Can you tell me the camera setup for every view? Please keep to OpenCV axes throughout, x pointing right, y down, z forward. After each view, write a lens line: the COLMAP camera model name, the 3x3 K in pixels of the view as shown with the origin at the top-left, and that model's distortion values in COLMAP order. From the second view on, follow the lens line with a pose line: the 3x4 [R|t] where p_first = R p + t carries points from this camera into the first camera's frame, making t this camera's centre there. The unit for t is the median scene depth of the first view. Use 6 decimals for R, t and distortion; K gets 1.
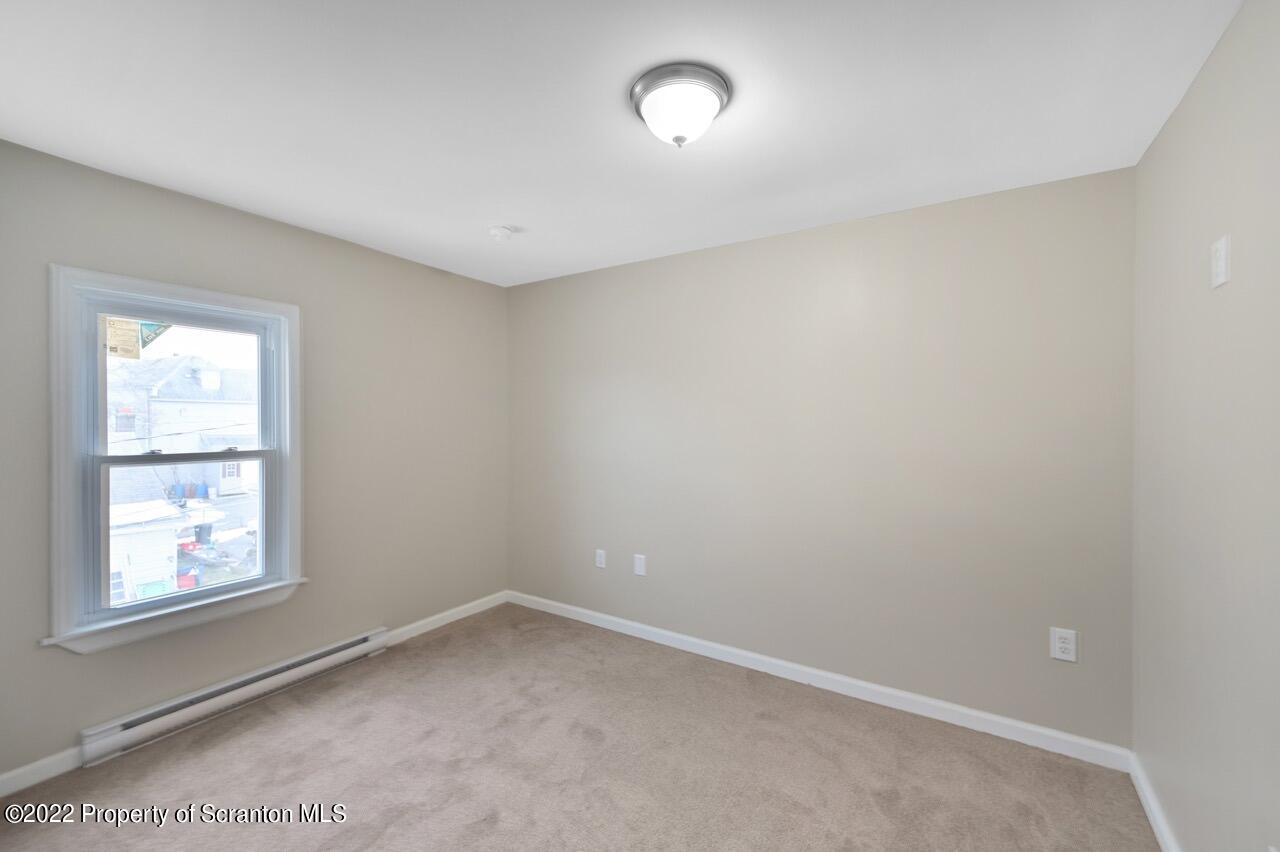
lens RADIAL K [[509.5, 0, 637.9], [0, 509.5, 422.6], [0, 0, 1]] dist [0.008959, -0.000547]
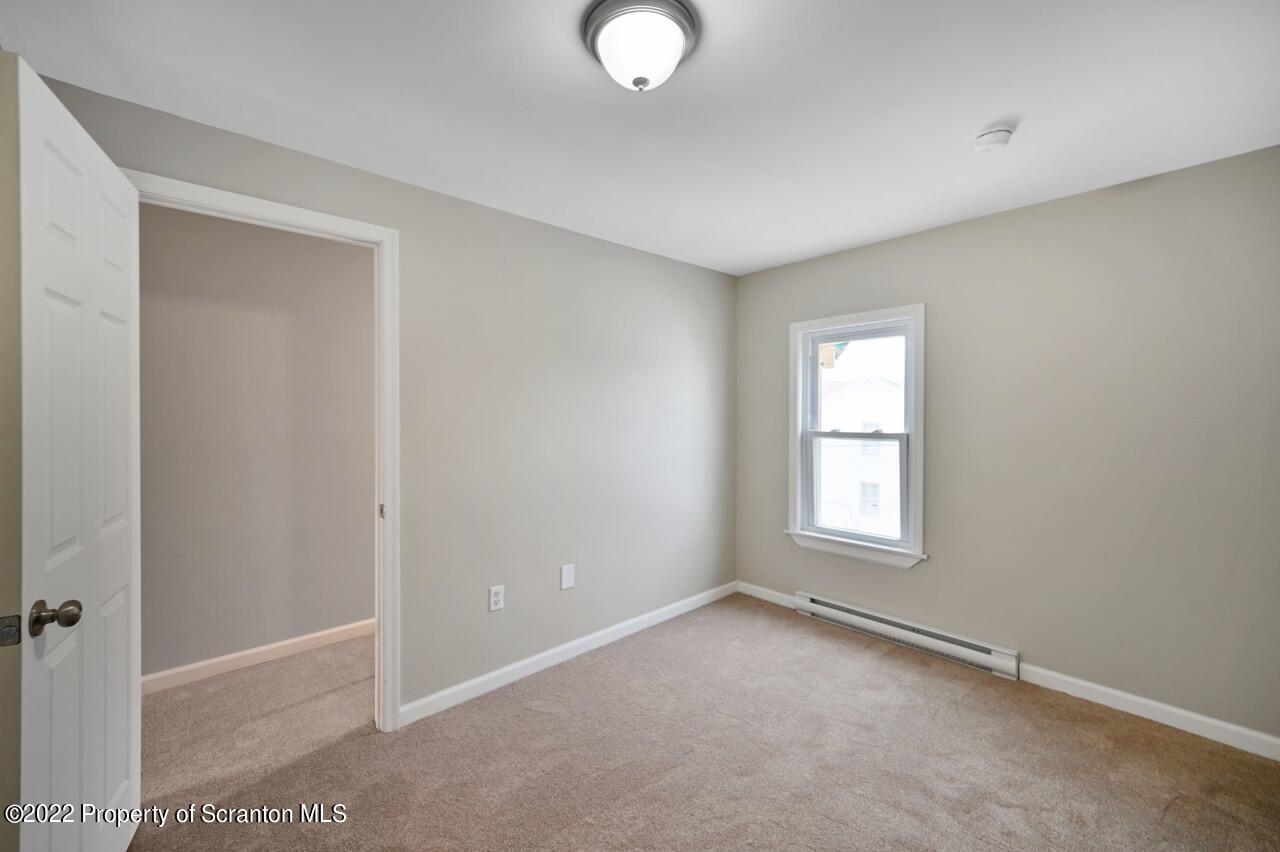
lens RADIAL K [[509.5, 0, 650.8], [0, 509.5, 428.9], [0, 0, 1]] dist [0.008959, -0.000547]
pose [[-0.206875, 0.029423, -0.977925, 0.553823], [-0.010765, 0.999419, 0.032347, 0.012426], [0.978308, 0.017219, -0.206438, 0.720801]]
